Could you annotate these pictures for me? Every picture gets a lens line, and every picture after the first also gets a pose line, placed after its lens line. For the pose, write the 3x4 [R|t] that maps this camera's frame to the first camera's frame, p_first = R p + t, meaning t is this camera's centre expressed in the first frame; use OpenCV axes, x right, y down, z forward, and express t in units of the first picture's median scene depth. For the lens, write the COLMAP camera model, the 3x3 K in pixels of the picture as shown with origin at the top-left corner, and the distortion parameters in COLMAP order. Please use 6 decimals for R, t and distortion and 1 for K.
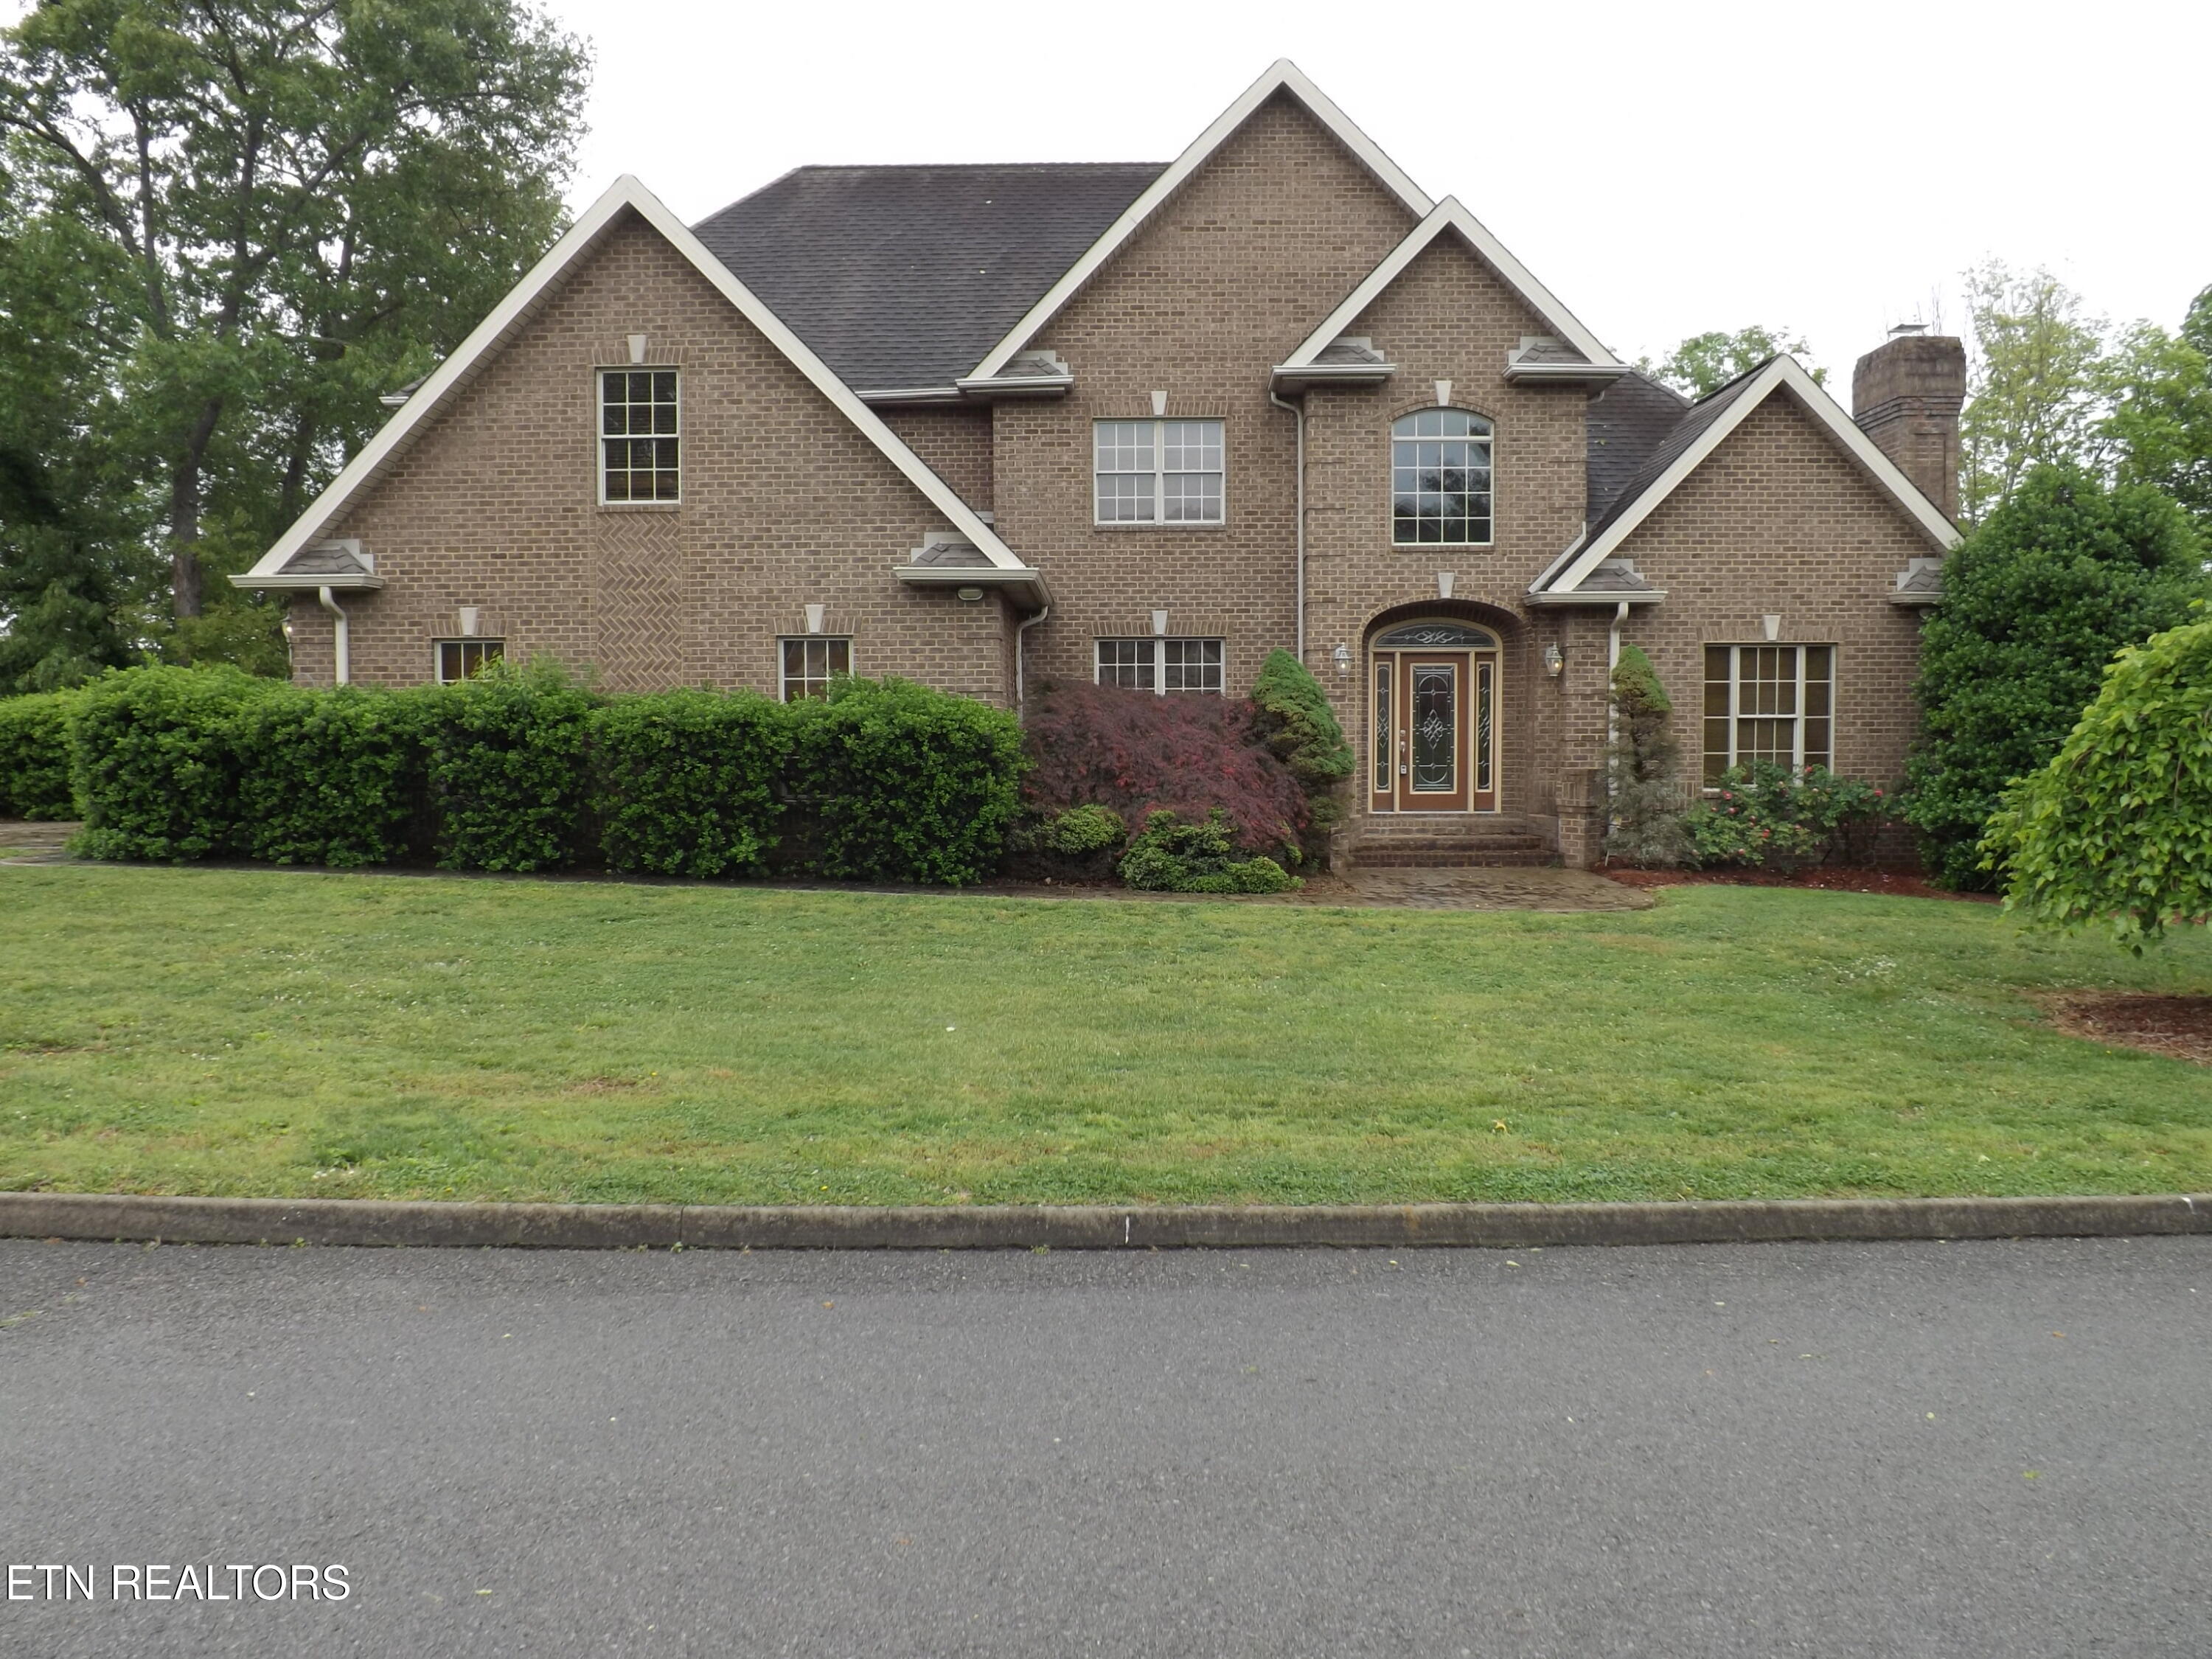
lens RADIAL K [[1566.8, 0, 1114.5], [0, 1566.8, 816.5], [0, 0, 1]] dist [-0.049210, 0.010076]
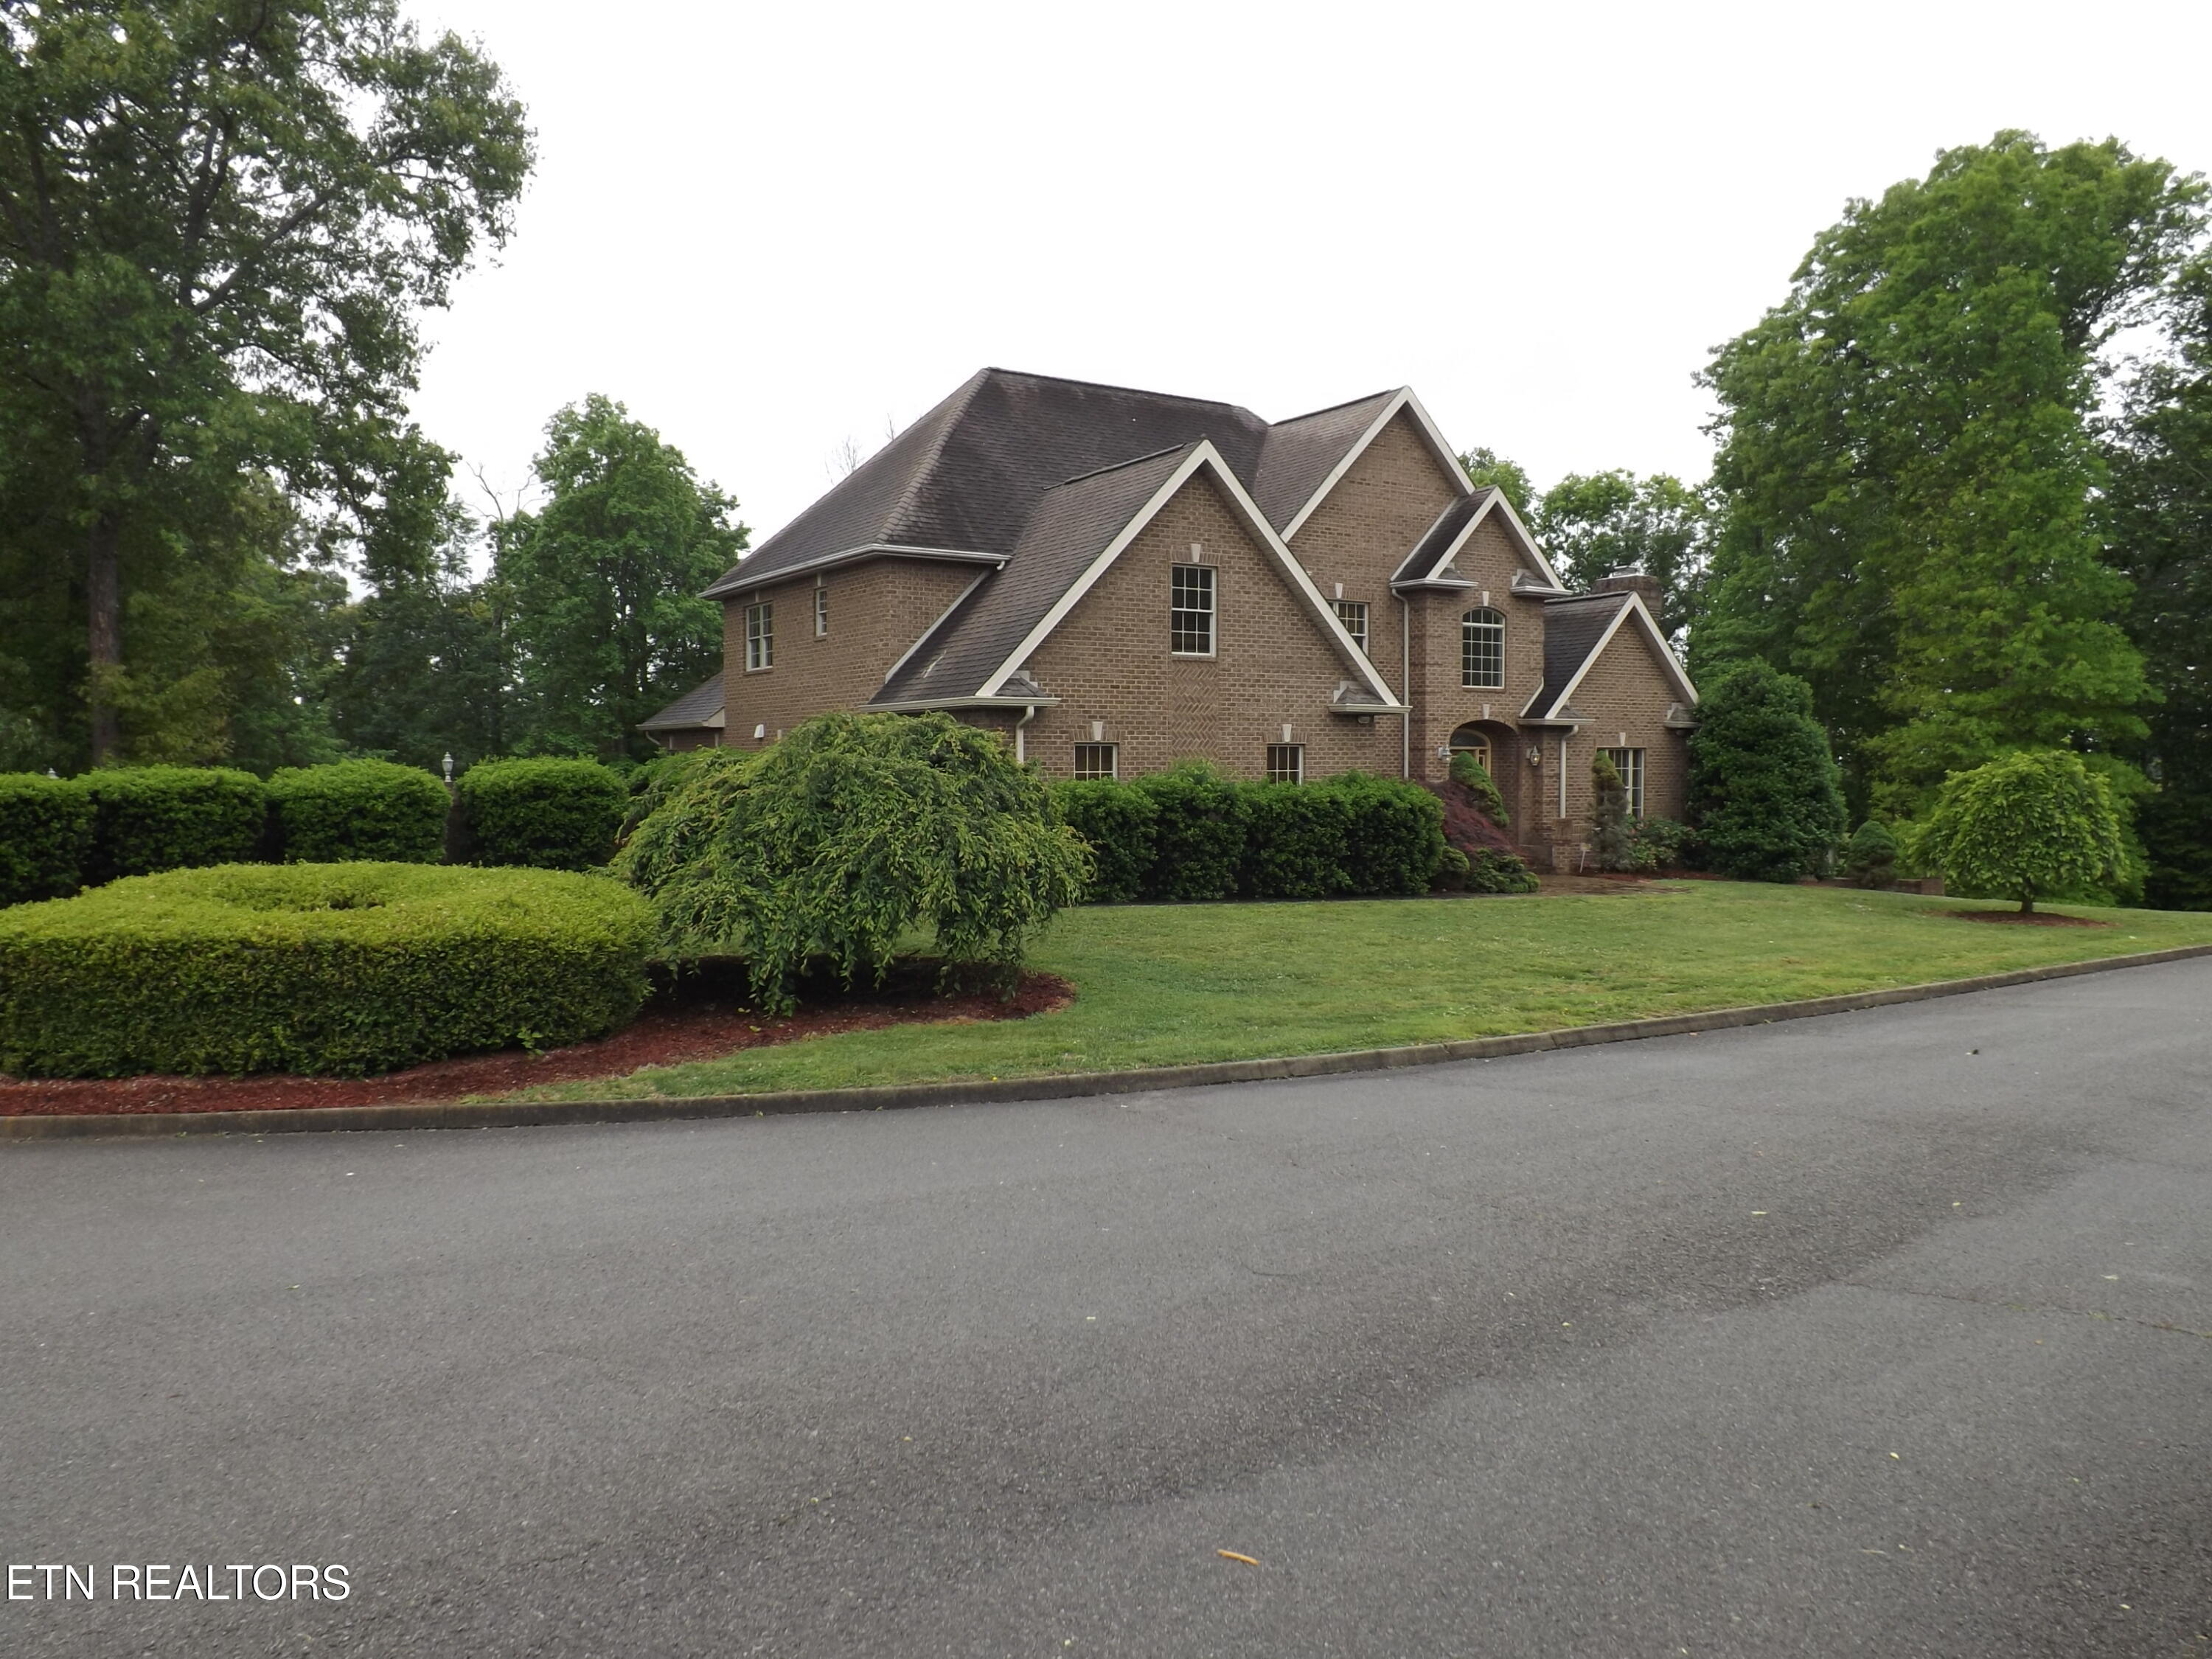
lens RADIAL K [[1566.8, 0, 1094.9], [0, 1566.8, 861.2], [0, 0, 1]] dist [-0.049210, 0.010076]
pose [[0.839055, -0.032569, 0.543071, -1.219261], [0.028153, 0.999468, 0.016442, -0.028908], [-0.543318, 0.001493, 0.839526, -0.223913]]
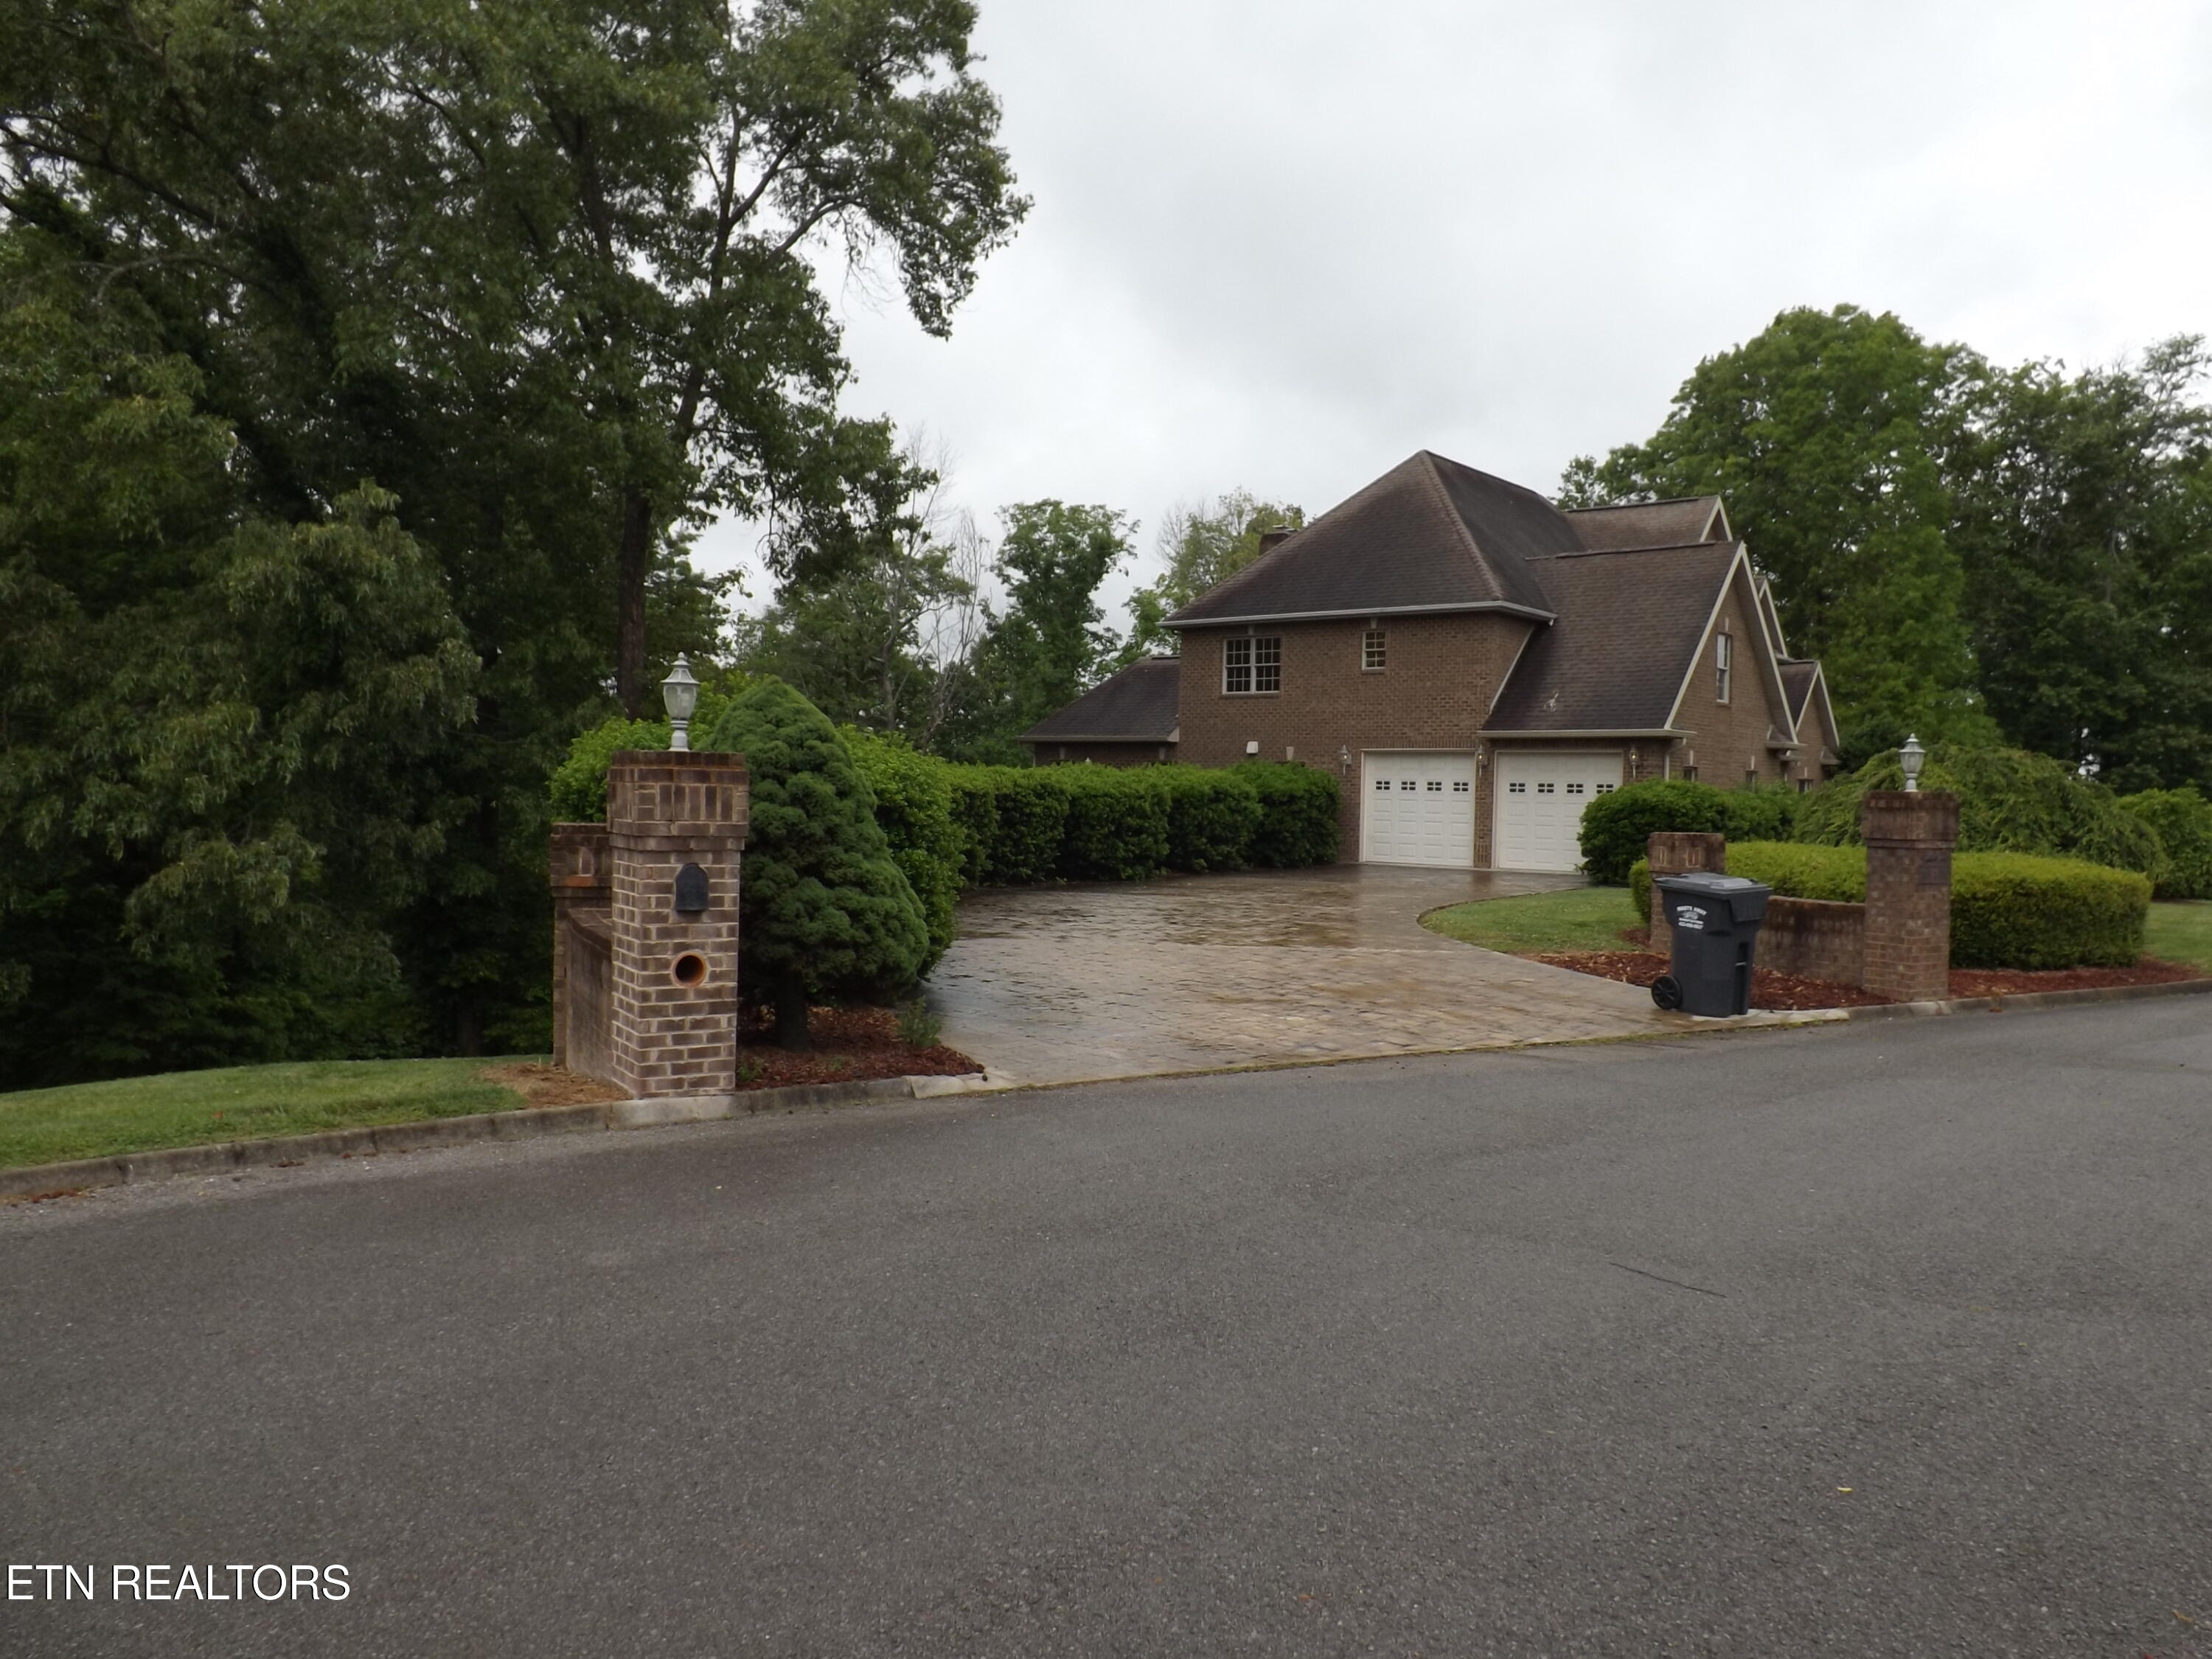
lens RADIAL K [[1566.8, 0, 1111.7], [0, 1566.8, 819.4], [0, 0, 1]] dist [-0.049210, 0.010076]
pose [[0.637546, 0.002932, 0.770407, -2.314616], [0.017681, 0.999674, -0.018437, -0.030623], [-0.770210, 0.025376, 0.637286, 0.348512]]
